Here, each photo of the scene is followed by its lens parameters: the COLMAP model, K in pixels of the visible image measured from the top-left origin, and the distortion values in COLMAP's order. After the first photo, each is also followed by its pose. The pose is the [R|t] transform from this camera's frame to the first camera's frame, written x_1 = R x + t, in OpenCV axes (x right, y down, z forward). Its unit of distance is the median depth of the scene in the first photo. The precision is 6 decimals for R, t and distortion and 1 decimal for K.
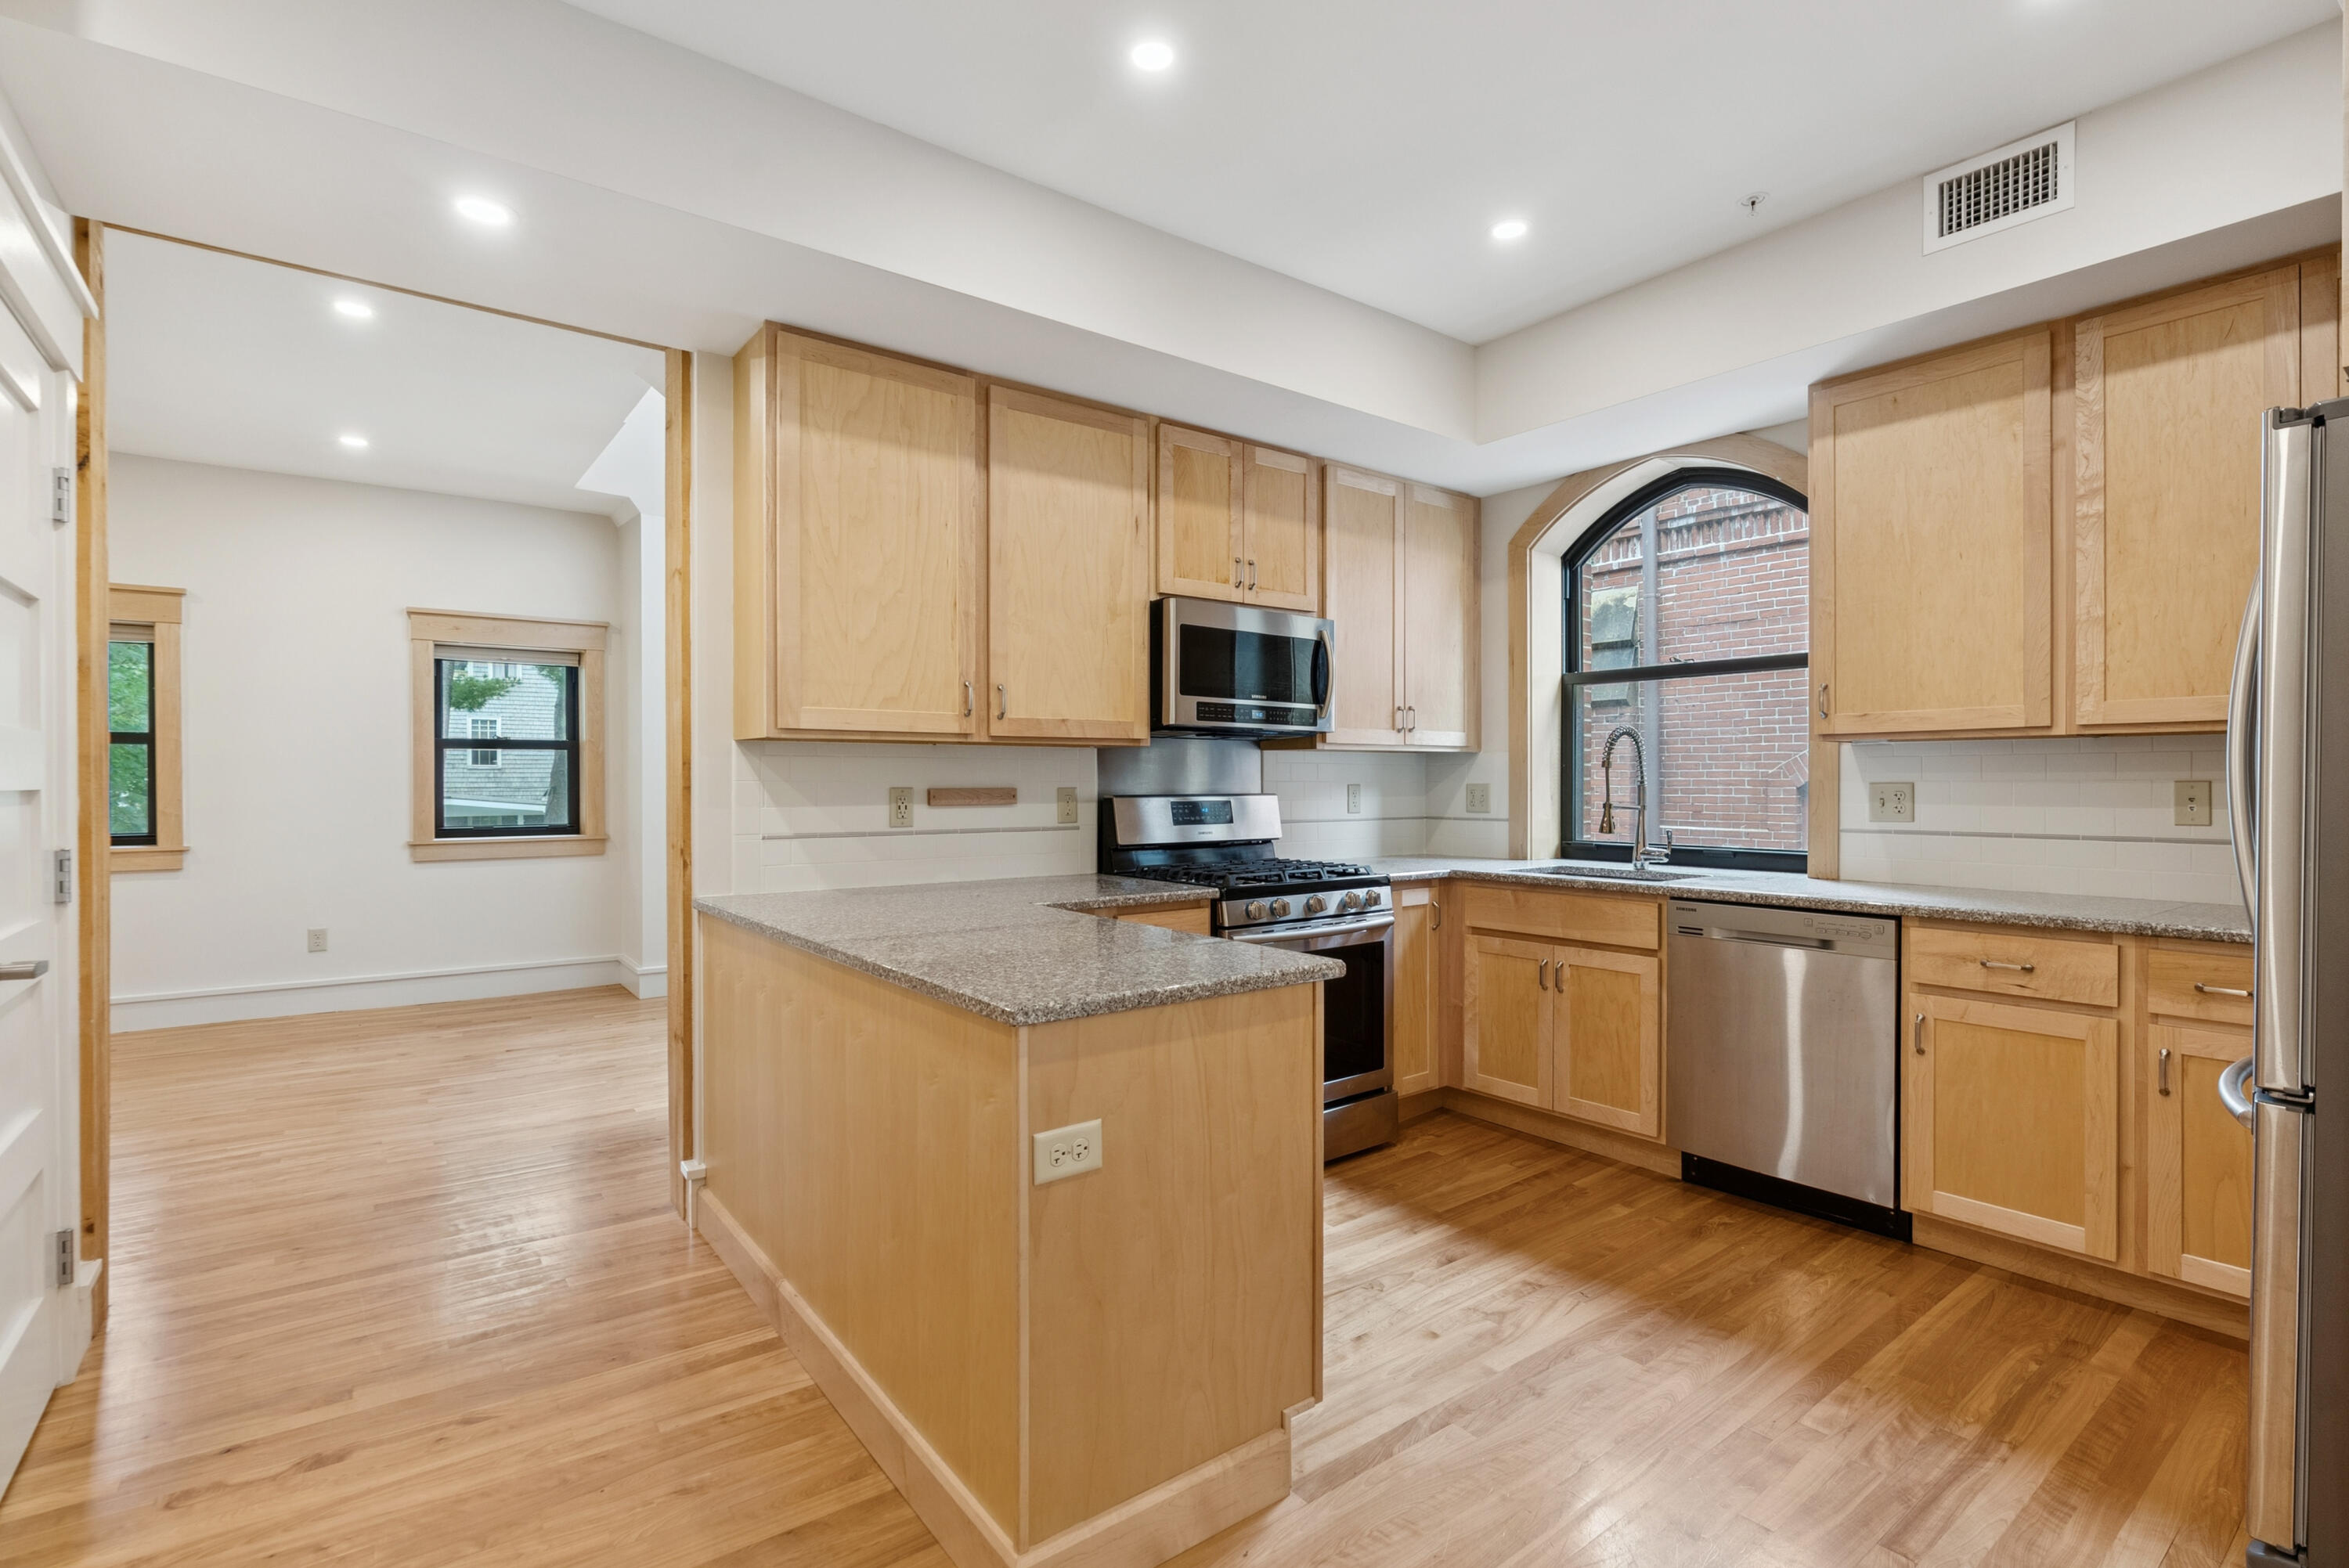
lens RADIAL K [[1086.7, 0, 1158.5], [0, 1086.7, 786.9], [0, 0, 1]] dist [-0.002683, -0.000796]
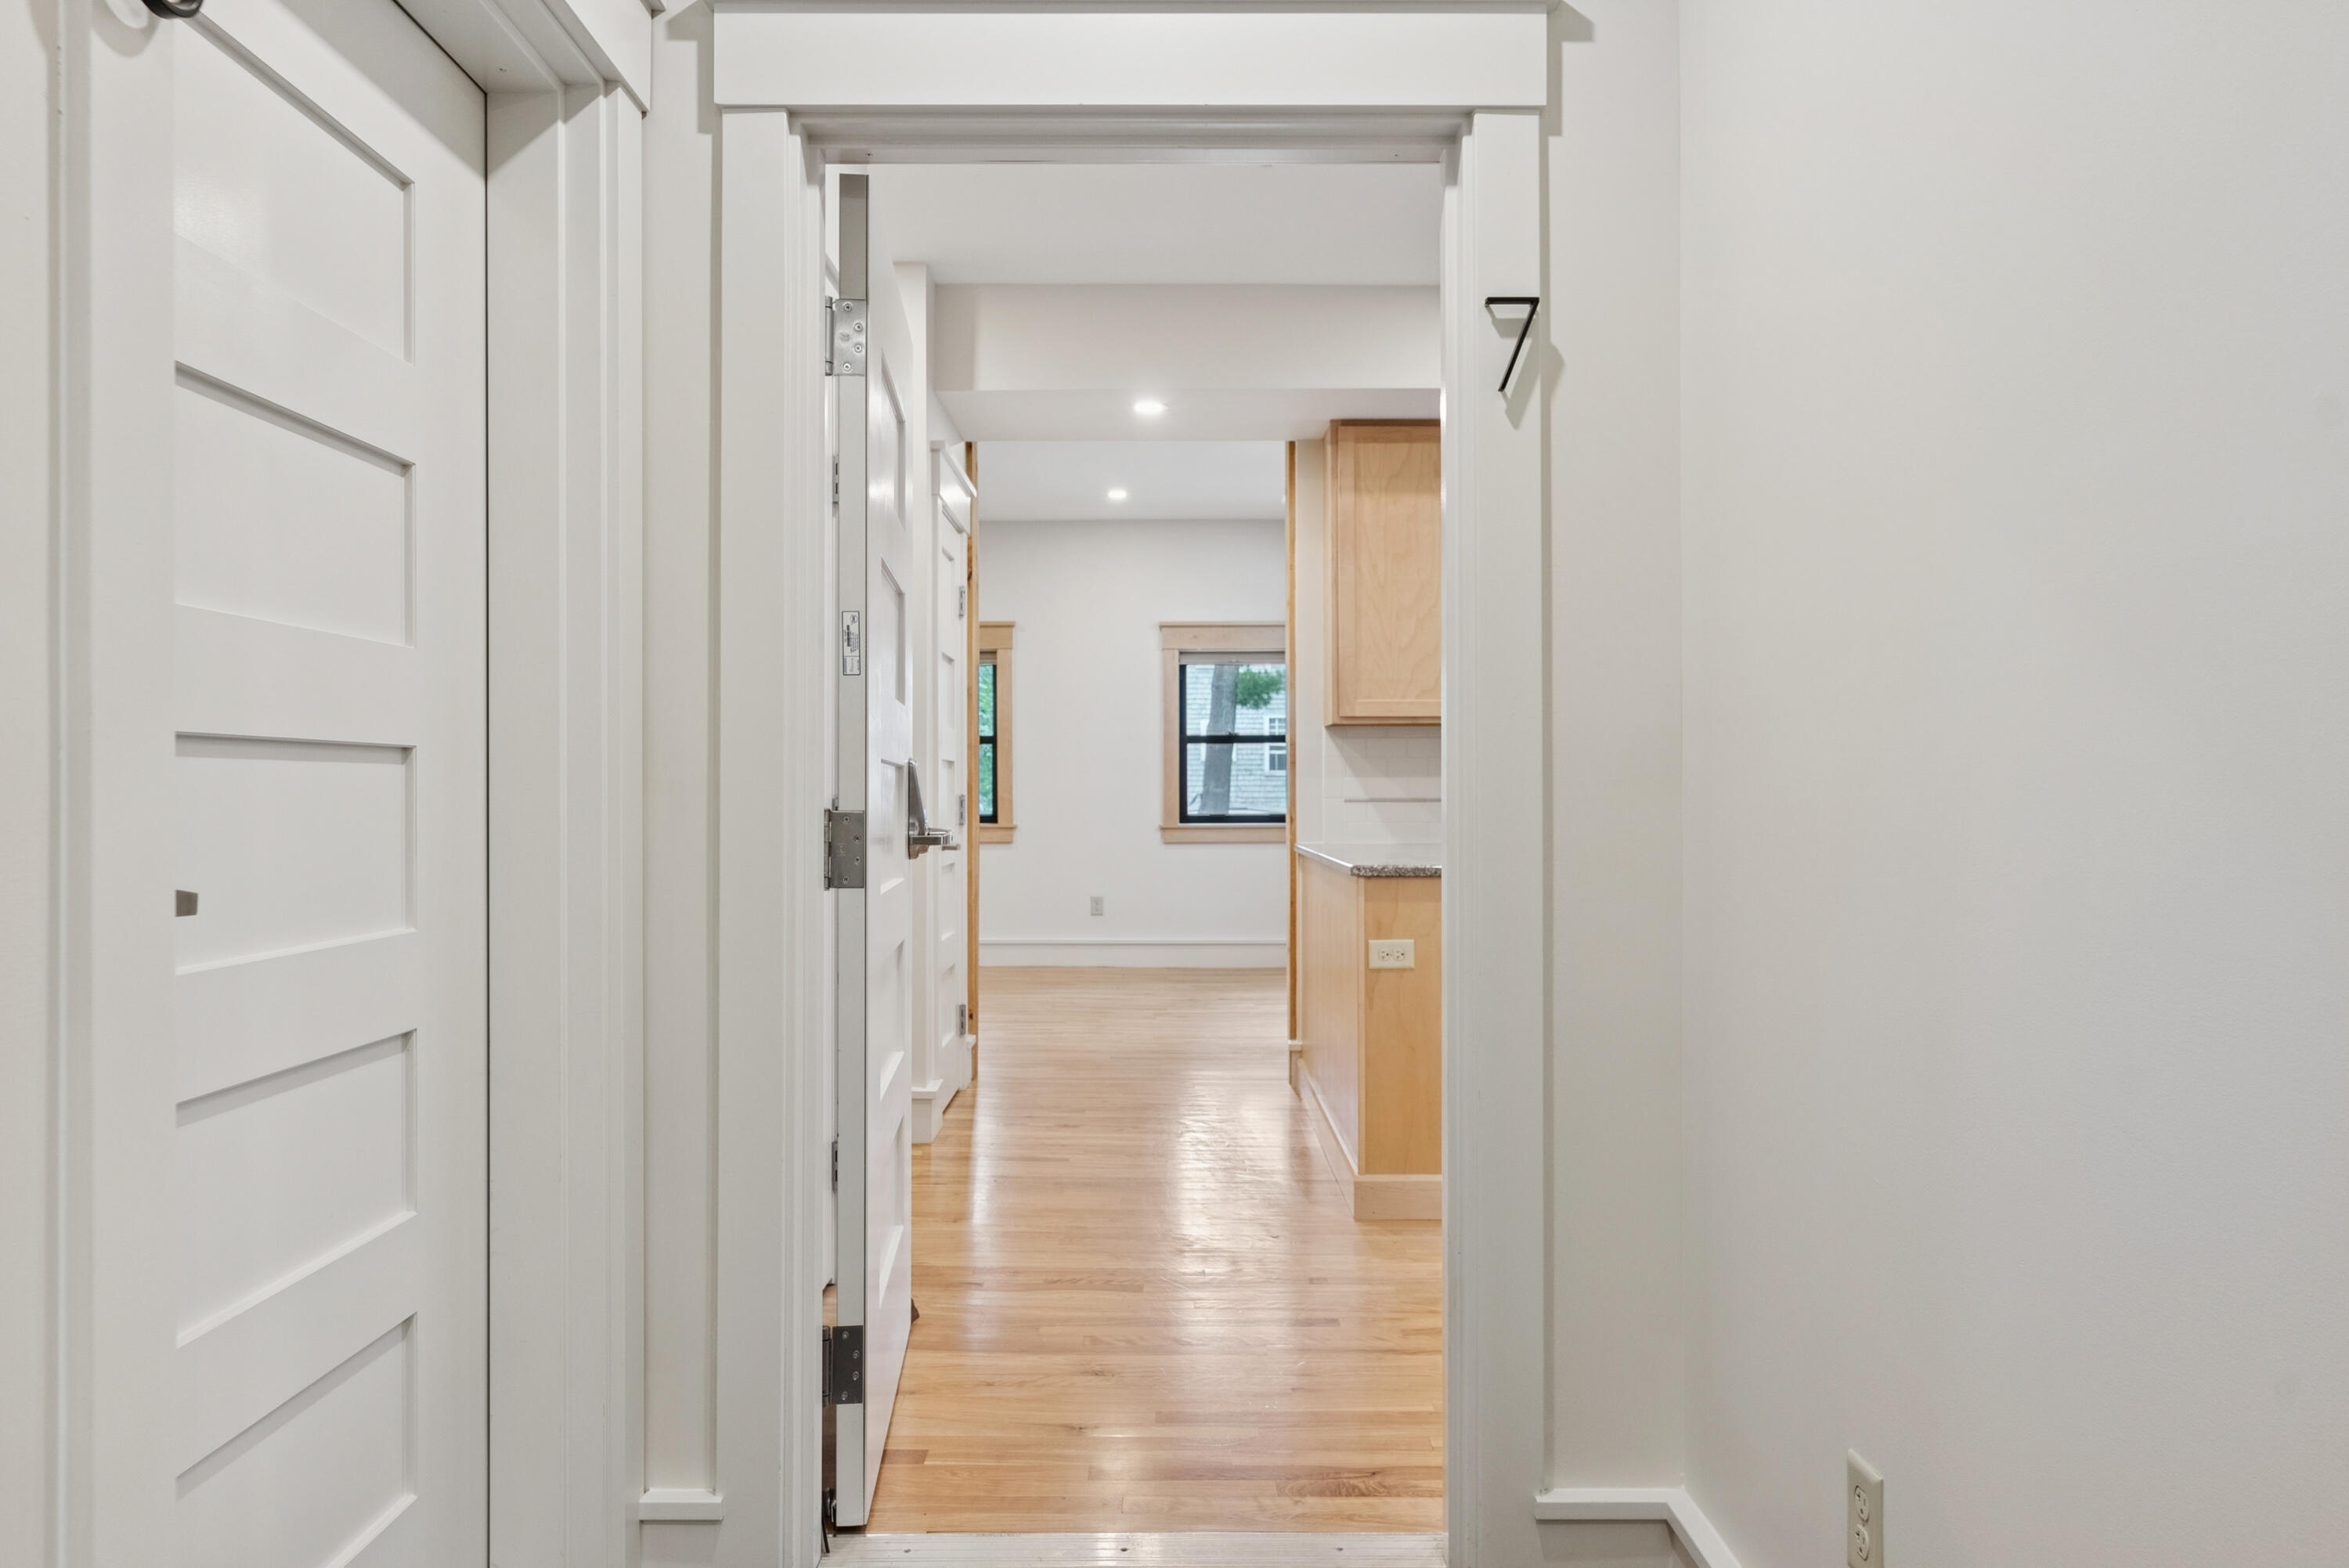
lens RADIAL K [[1628.2, 0, 1174.0], [0, 1628.2, 787.2], [0, 0, 1]] dist [-0.003239, -0.000100]
pose [[0.804726, -0.005276, -0.593623, 0.627402], [-0.000949, 0.999948, -0.010174, 0.050400], [0.593645, 0.008751, 0.804679, -0.691324]]
